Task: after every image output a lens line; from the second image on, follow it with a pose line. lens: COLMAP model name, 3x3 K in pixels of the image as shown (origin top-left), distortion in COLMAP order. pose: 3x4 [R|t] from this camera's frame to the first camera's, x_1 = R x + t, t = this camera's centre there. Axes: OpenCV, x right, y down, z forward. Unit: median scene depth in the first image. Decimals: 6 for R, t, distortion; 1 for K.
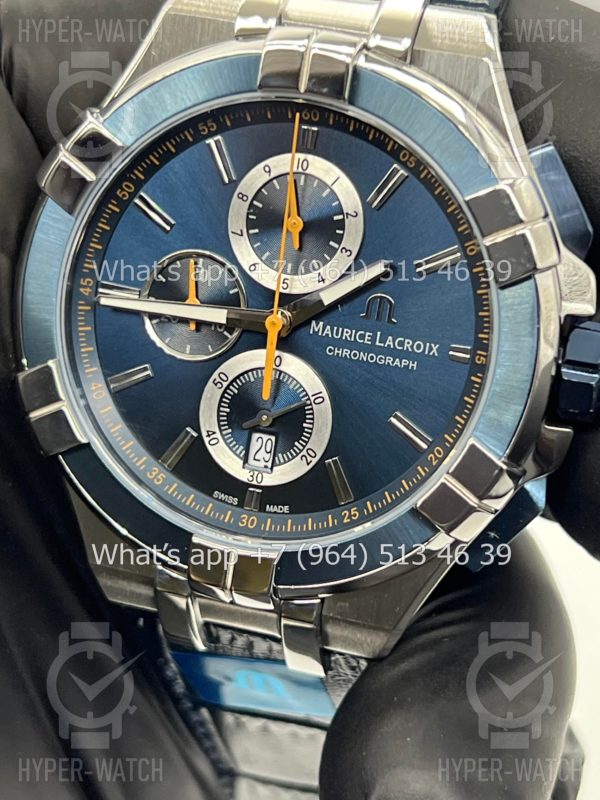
lens RADIAL K [[1790.4, 0, 299.7], [0, 1790.4, 403.4], [0, 0, 1]] dist [0.222712, 0.000000]
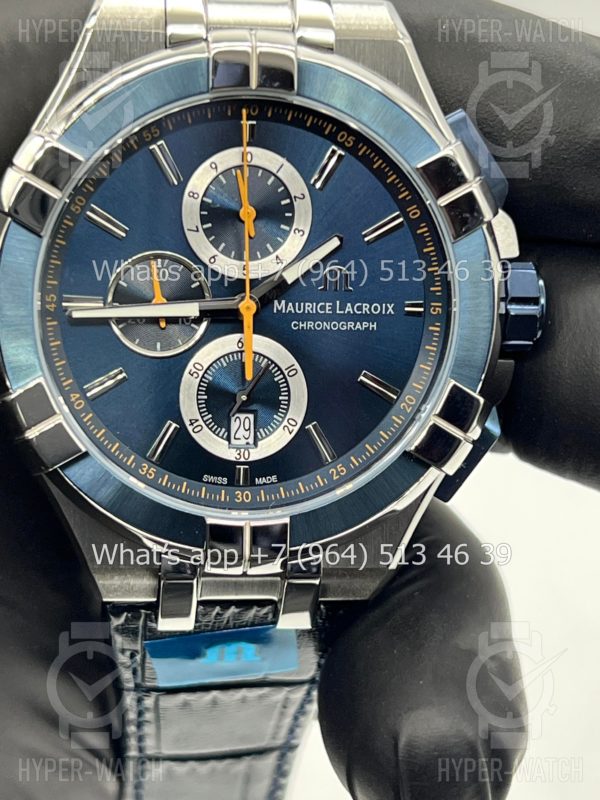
lens RADIAL K [[1790.4, 0, 288.8], [0, 1790.4, 419.7], [0, 0, 1]] dist [0.222712, 0.000000]
pose [[0.922920, -0.175254, 0.342790, -0.366652], [0.172320, 0.984258, 0.039259, -0.016544], [-0.344274, 0.022837, 0.938591, -0.011576]]
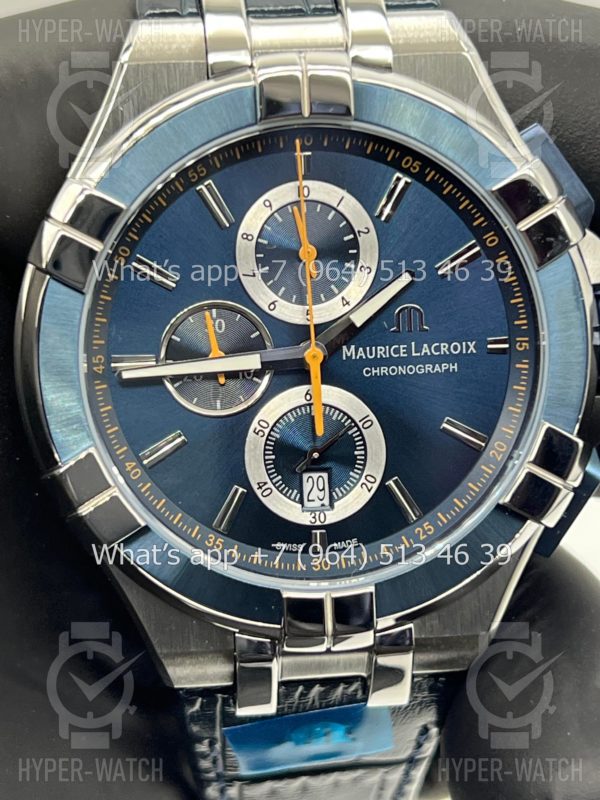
lens RADIAL K [[1790.4, 0, 290.6], [0, 1790.4, 403.4], [0, 0, 1]] dist [0.222712, 0.000000]
pose [[0.924678, -0.220866, 0.310145, -0.329250], [0.231692, 0.972787, 0.001983, -0.024417], [-0.302143, 0.070024, 0.950687, 0.082338]]
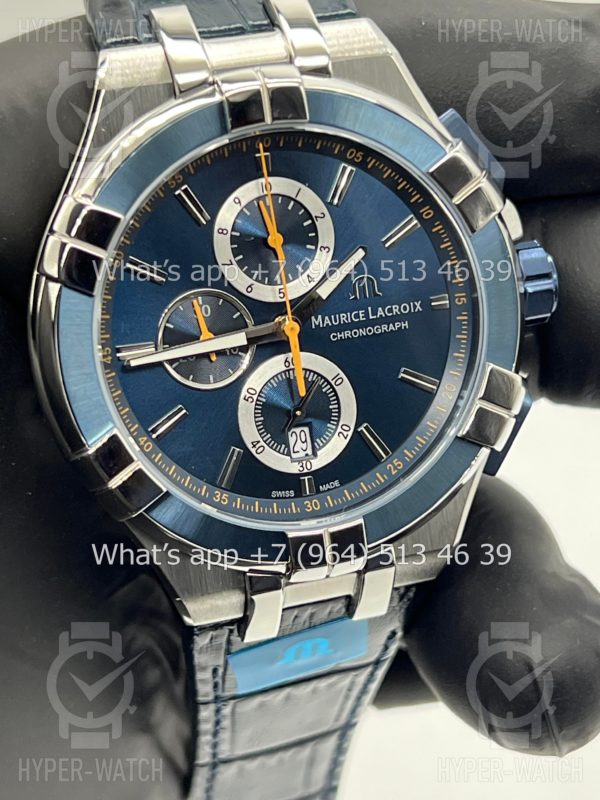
lens RADIAL K [[1790.4, 0, 292.0], [0, 1790.4, 411.4], [0, 0, 1]] dist [0.222712, 0.000000]
pose [[0.838041, -0.335001, 0.430653, -0.510998], [0.330158, 0.939763, 0.088553, -0.094513], [-0.434377, 0.067973, 0.898163, -0.007473]]
